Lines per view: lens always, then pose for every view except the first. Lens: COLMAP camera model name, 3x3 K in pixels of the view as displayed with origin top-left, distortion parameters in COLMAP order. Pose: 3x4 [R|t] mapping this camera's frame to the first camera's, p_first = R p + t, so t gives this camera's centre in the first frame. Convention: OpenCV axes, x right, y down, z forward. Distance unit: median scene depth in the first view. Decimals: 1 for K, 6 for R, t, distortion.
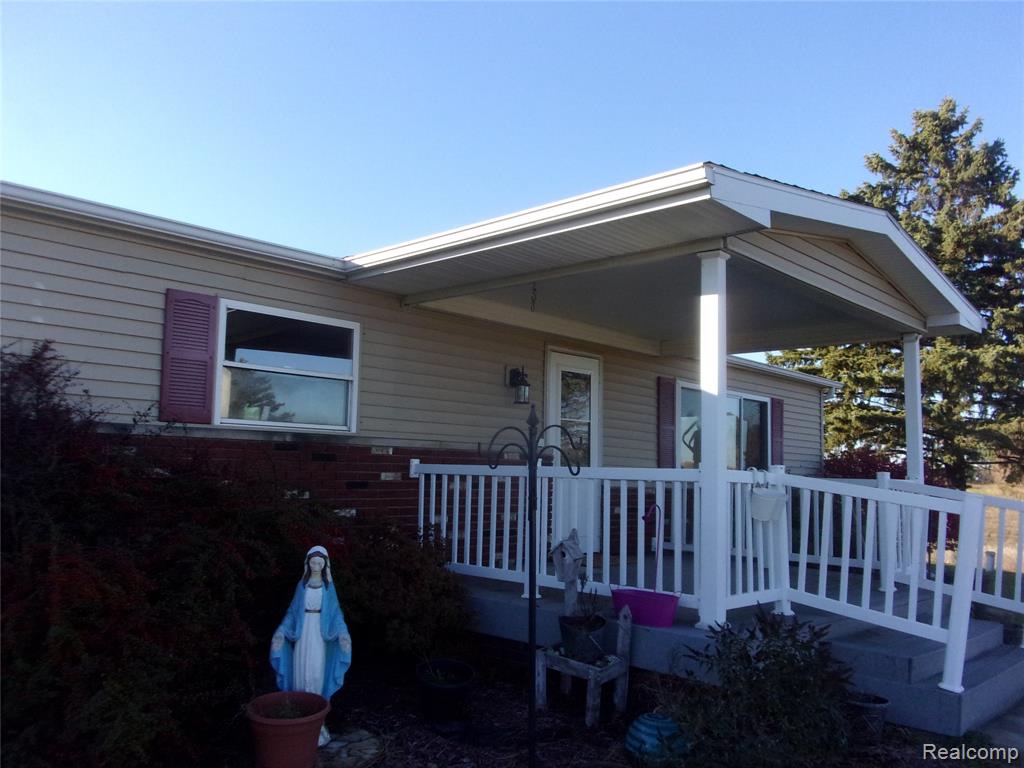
lens RADIAL K [[834.1, 0, 500.8], [0, 834.1, 386.6], [0, 0, 1]] dist [0.022958, -0.047207]
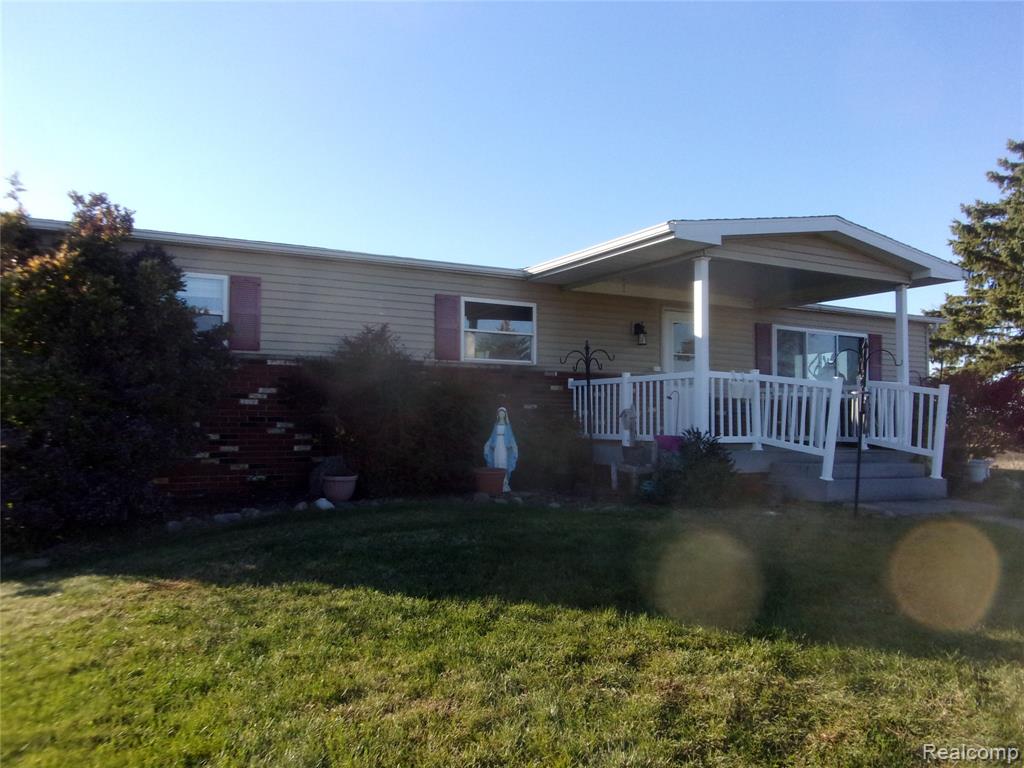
lens RADIAL K [[834.1, 0, 514.7], [0, 834.1, 383.3], [0, 0, 1]] dist [0.022958, -0.047207]
pose [[0.955870, -0.034802, -0.291722, 0.345715], [0.048001, 0.998116, 0.038210, 0.028493], [0.289843, -0.050526, 0.955740, -0.836742]]
